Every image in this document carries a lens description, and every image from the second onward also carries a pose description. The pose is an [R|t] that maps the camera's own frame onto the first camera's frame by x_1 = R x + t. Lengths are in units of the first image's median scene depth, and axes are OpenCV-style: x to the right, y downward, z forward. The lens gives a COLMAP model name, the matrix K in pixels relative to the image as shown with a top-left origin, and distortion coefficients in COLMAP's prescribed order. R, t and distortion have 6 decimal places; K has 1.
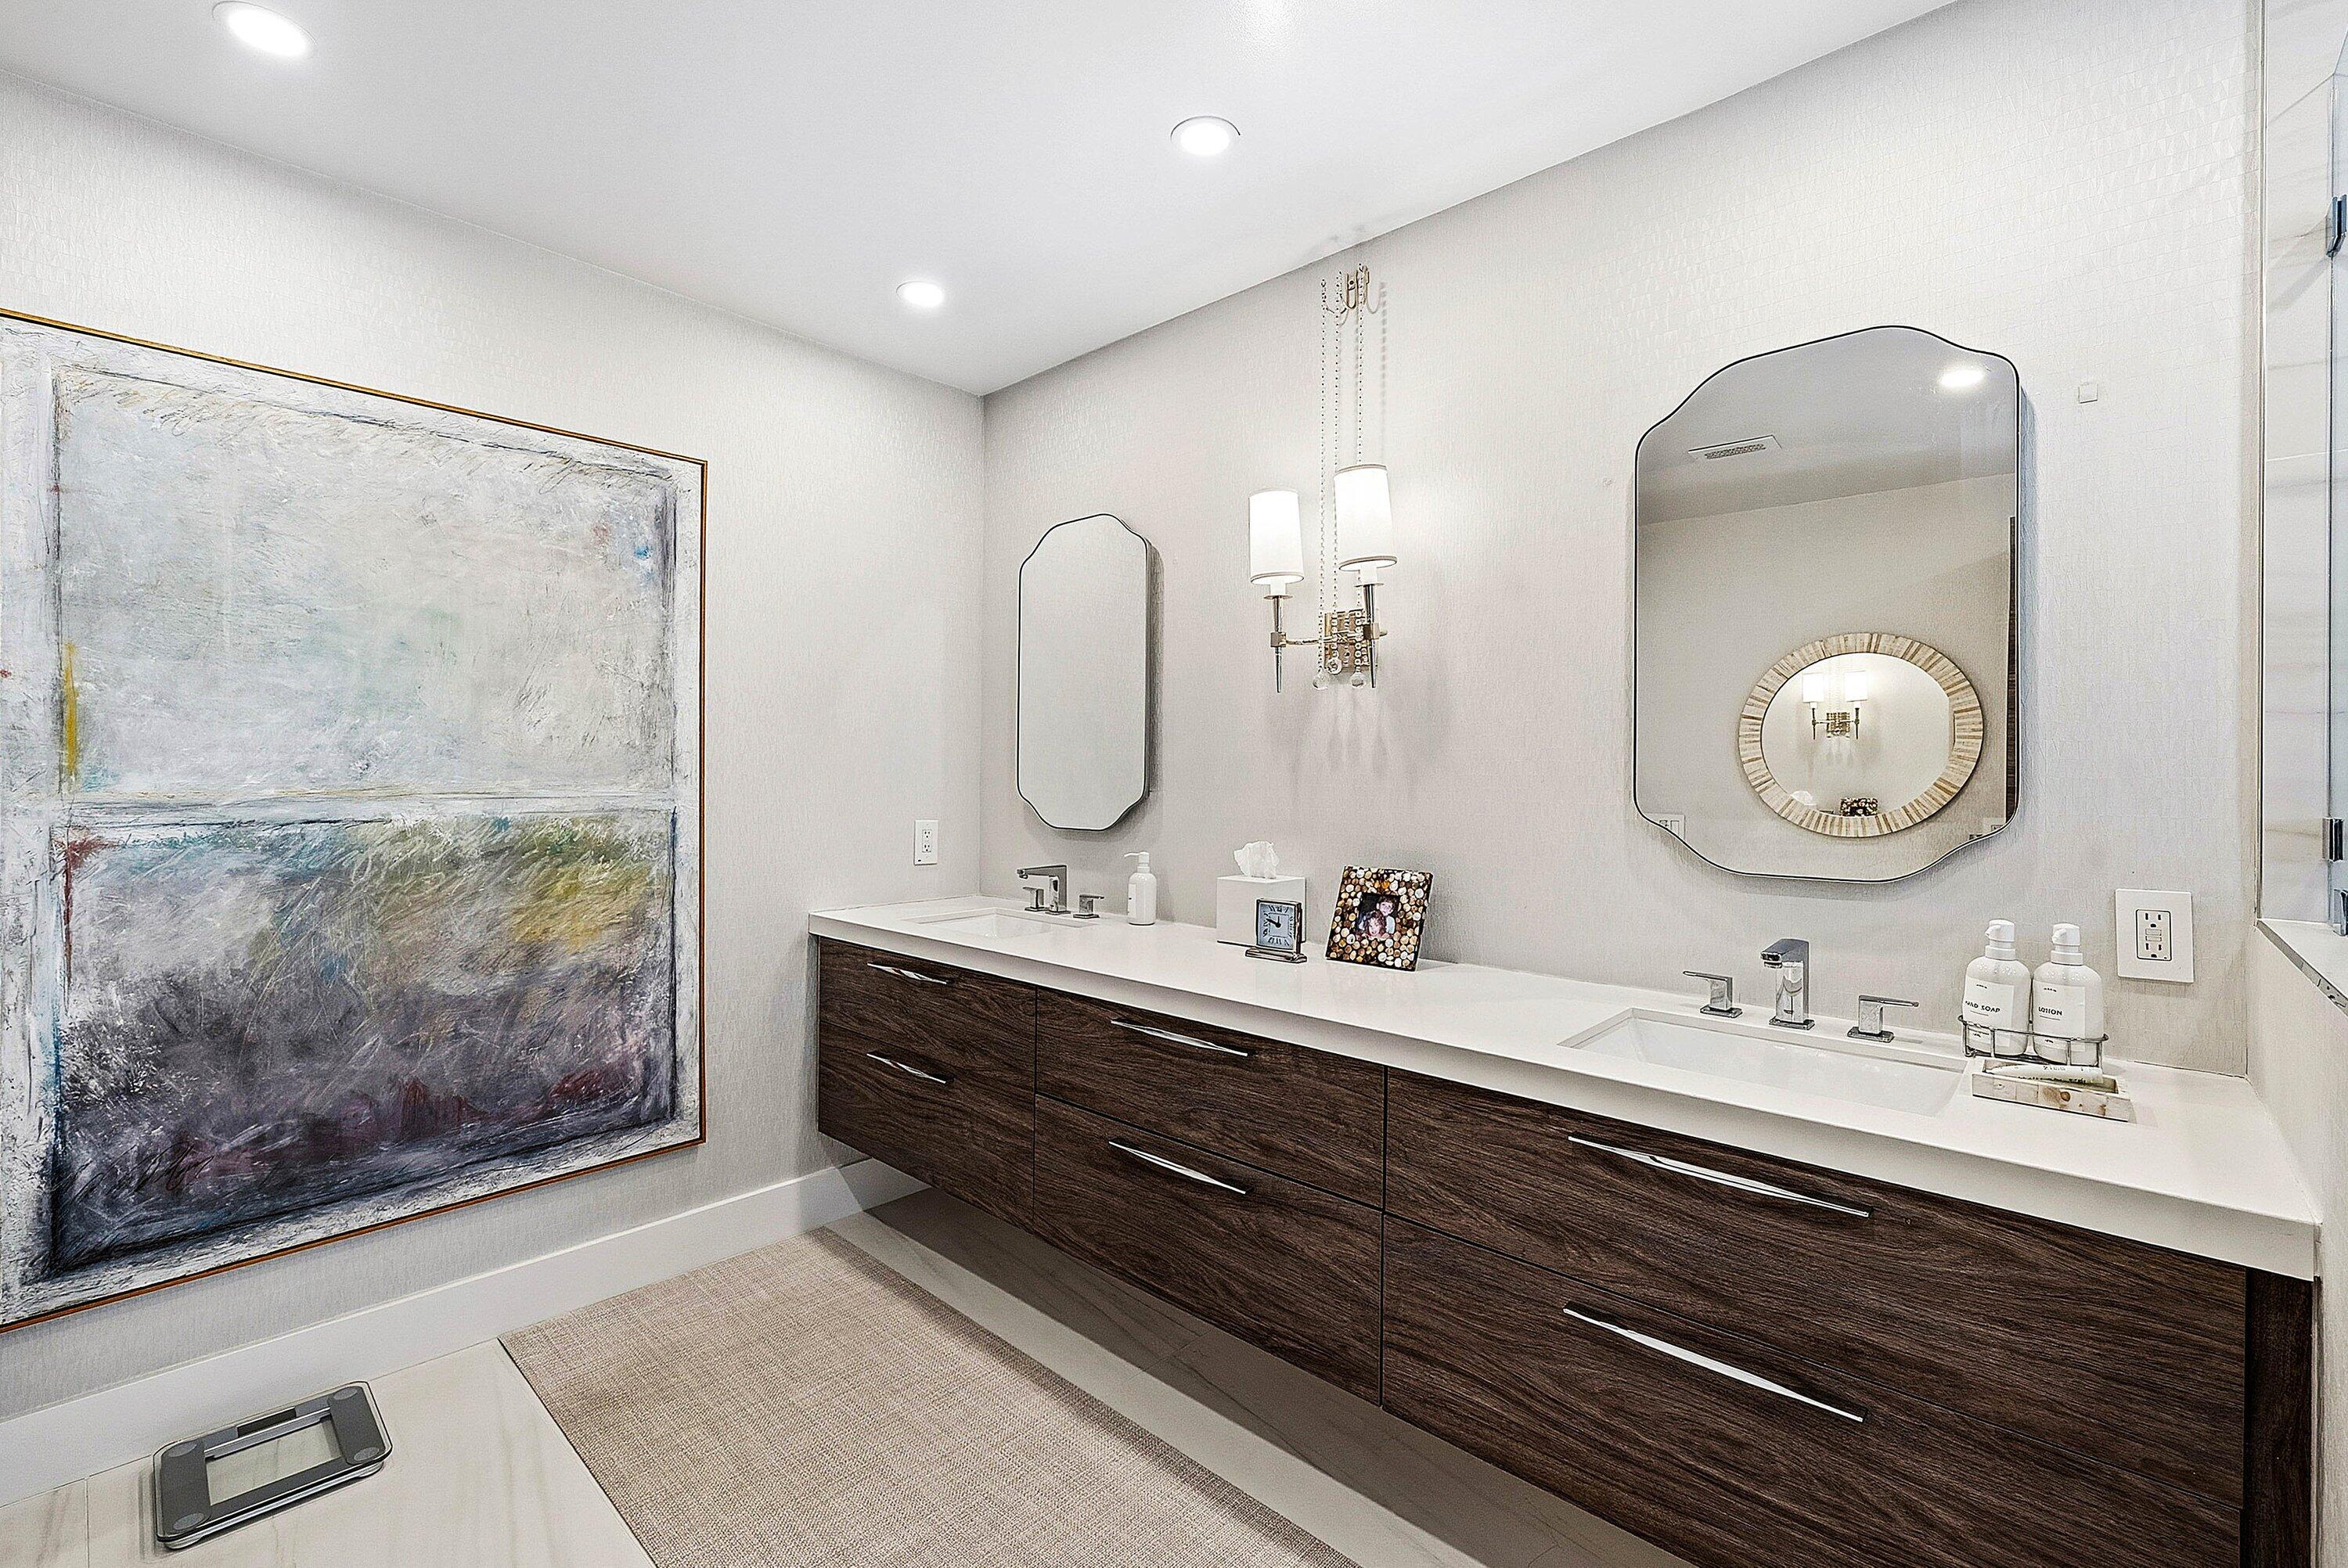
lens RADIAL K [[1006.7, 0, 1179.7], [0, 1006.7, 771.6], [0, 0, 1]] dist [-0.001653, -0.000214]
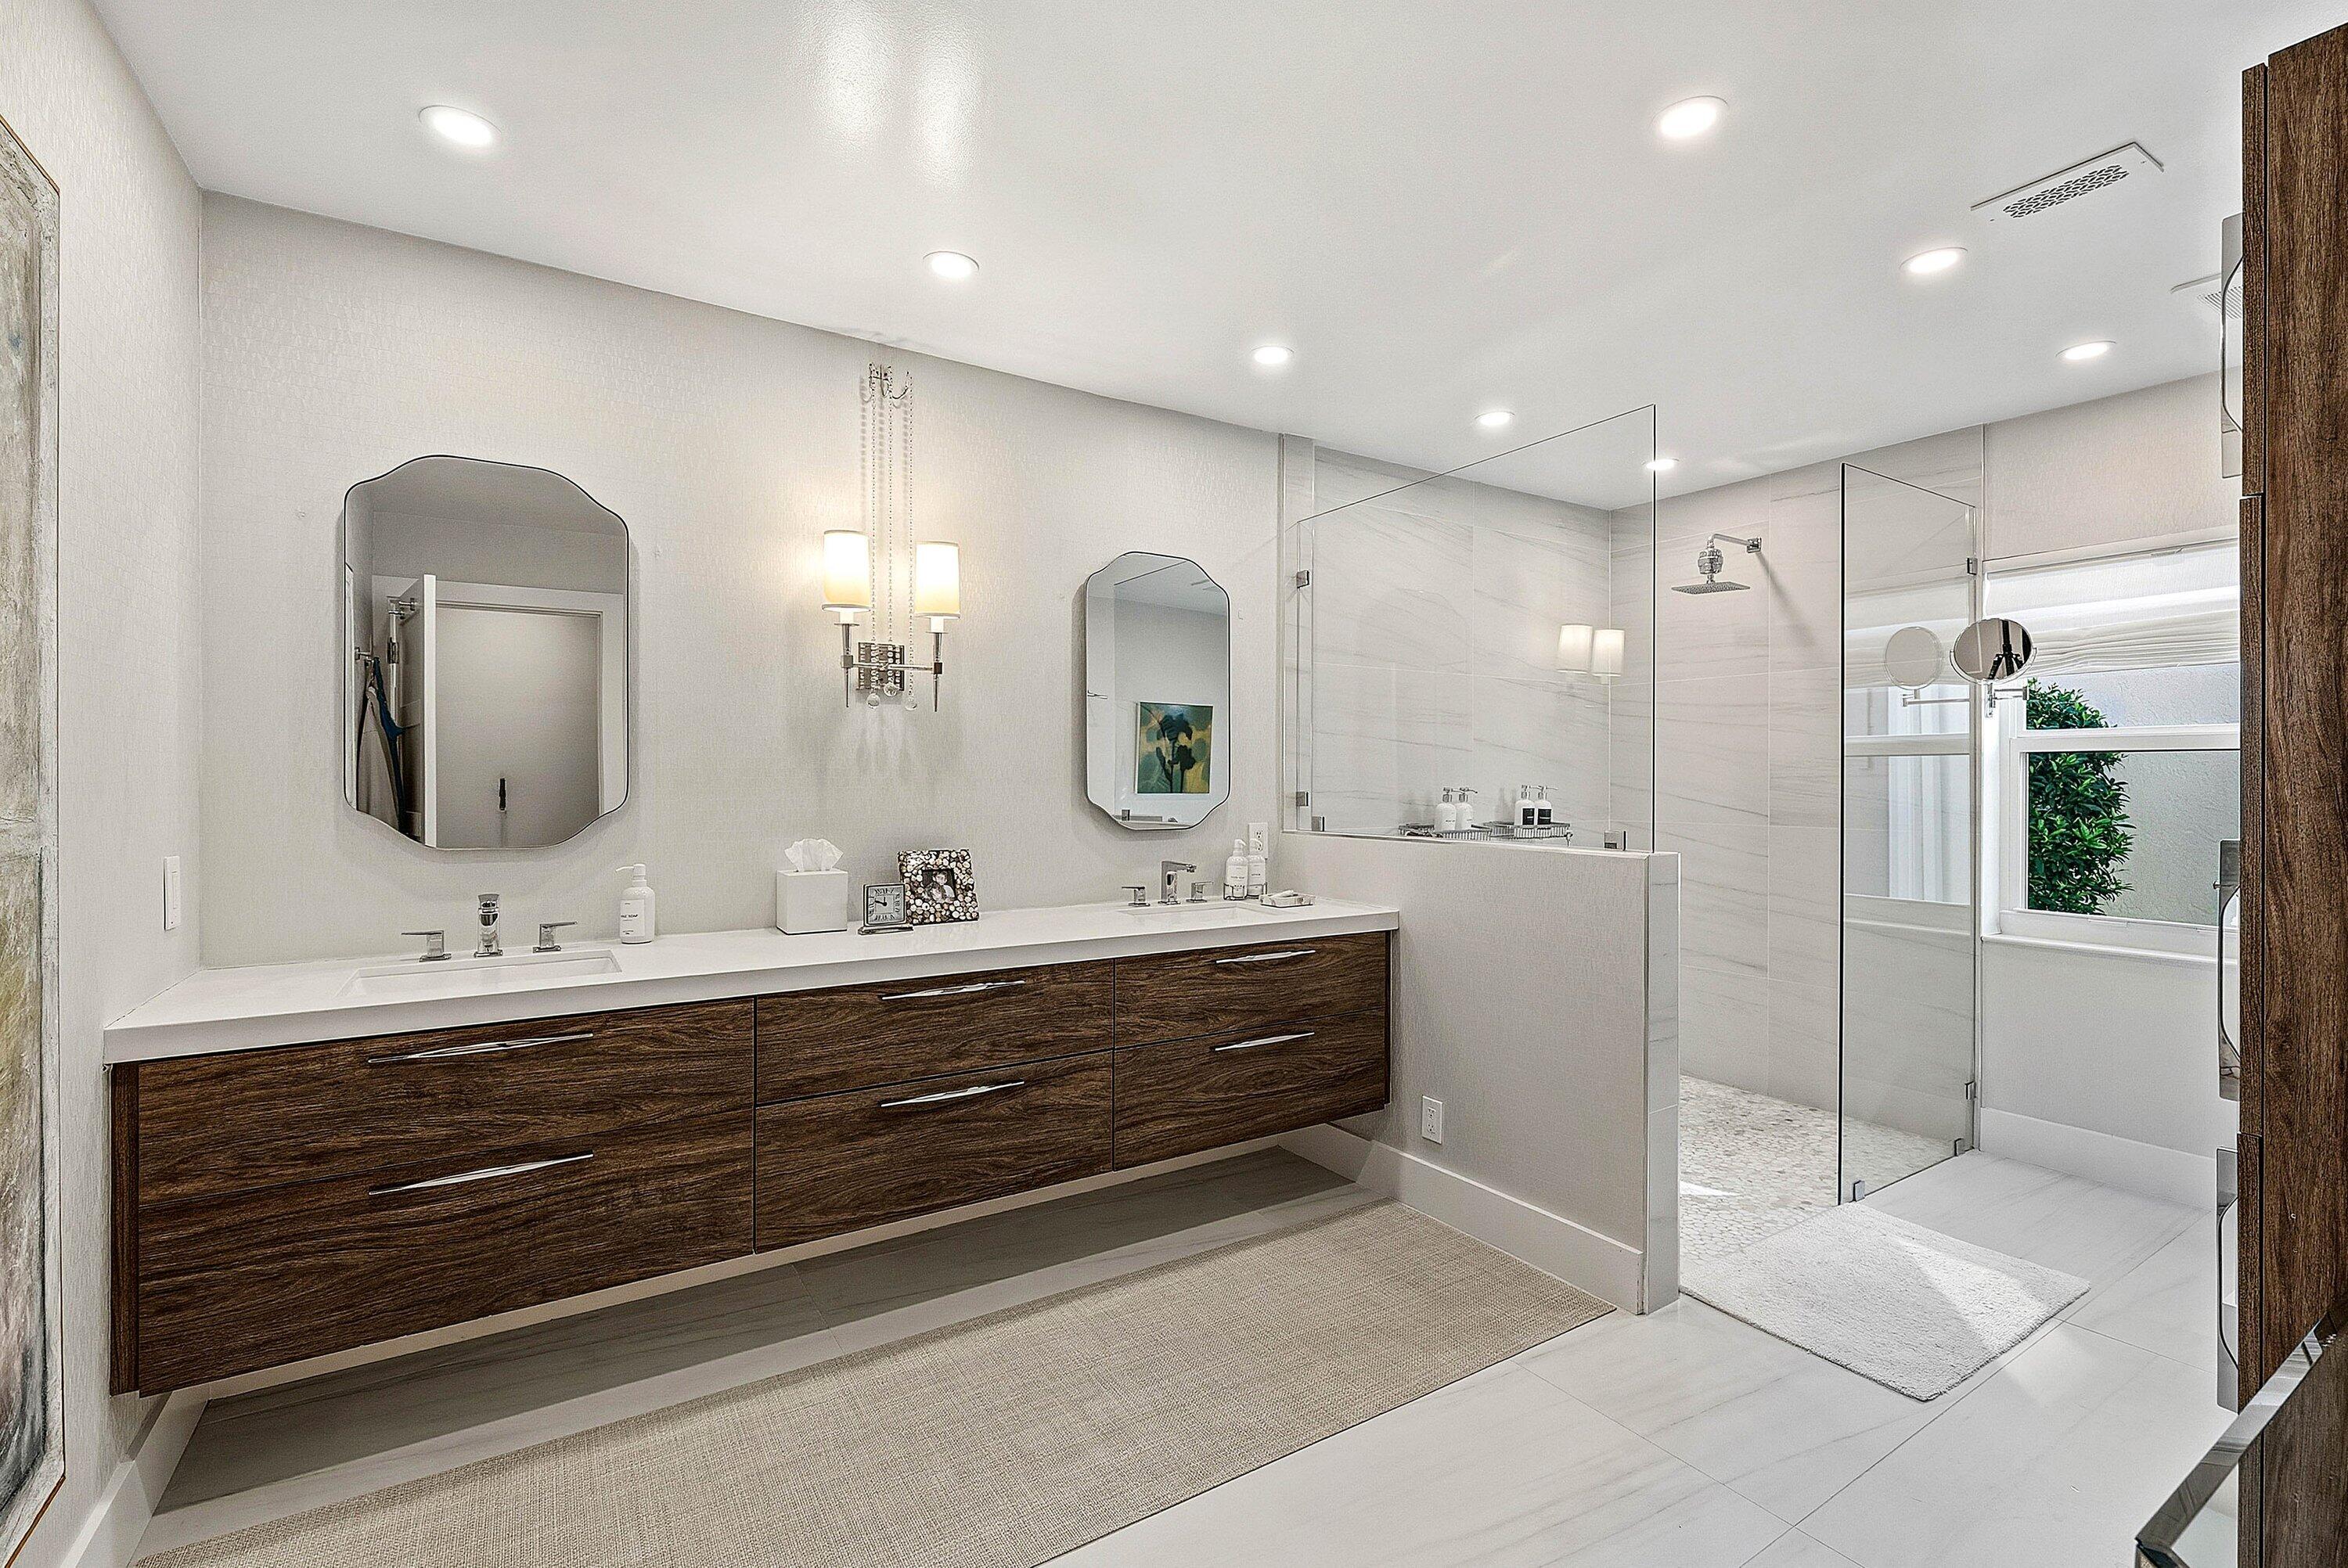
lens RADIAL K [[1006.7, 0, 1179.7], [0, 1006.7, 771.6], [0, 0, 1]] dist [-0.001653, -0.000214]
pose [[0.267934, -0.001801, 0.963436, -1.034085], [-0.000902, 0.999997, 0.002120, -0.009071], [-0.963437, -0.001437, 0.267932, 0.363798]]
